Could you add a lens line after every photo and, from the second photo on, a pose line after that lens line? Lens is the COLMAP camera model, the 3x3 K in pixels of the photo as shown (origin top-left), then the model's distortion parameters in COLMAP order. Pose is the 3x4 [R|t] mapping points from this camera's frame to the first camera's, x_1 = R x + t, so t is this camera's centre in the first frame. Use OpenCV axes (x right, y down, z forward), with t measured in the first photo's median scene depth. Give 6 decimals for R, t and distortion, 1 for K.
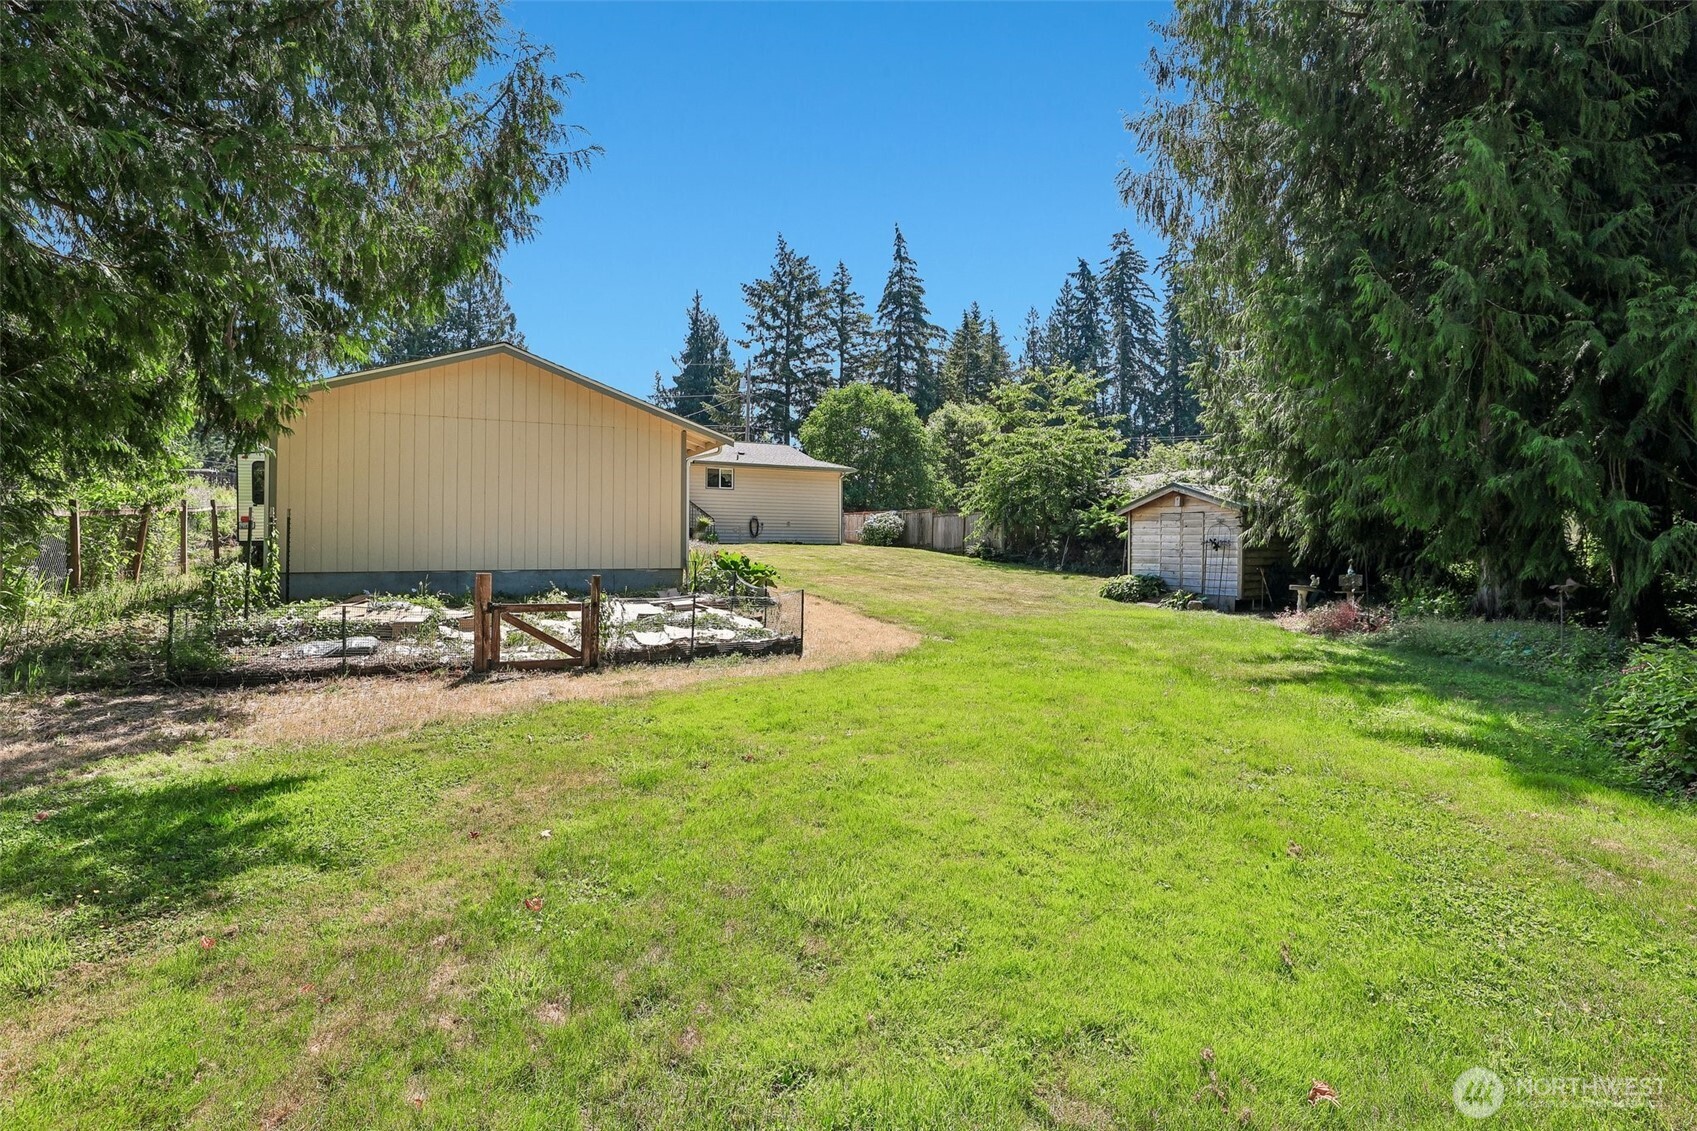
lens RADIAL K [[854.5, 0, 847.6], [0, 854.5, 558.1], [0, 0, 1]] dist [0.003725, 0.003391]
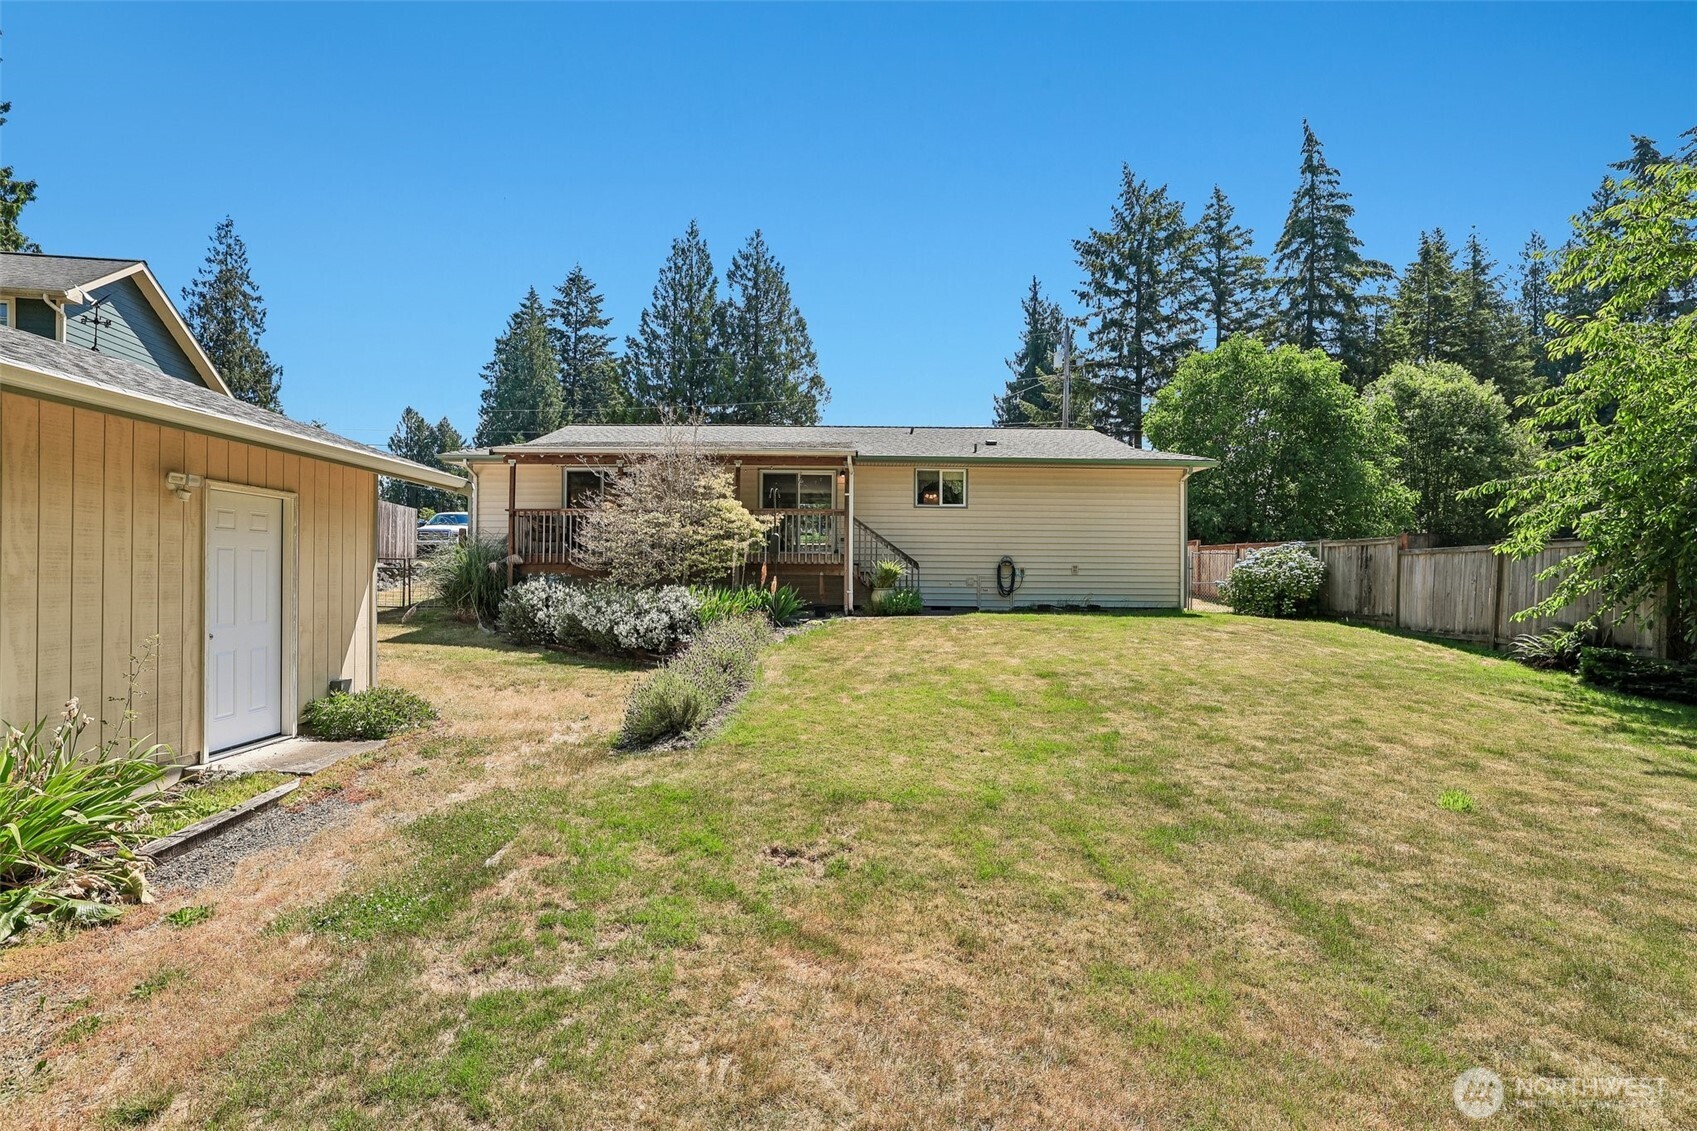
lens RADIAL K [[854.5, 0, 849.7], [0, 854.5, 564.6], [0, 0, 1]] dist [0.003725, 0.003391]
pose [[0.907035, -0.003344, -0.421043, 0.014146], [-0.007417, 0.999686, -0.023919, -0.015188], [0.420991, 0.024818, 0.906725, 0.236651]]
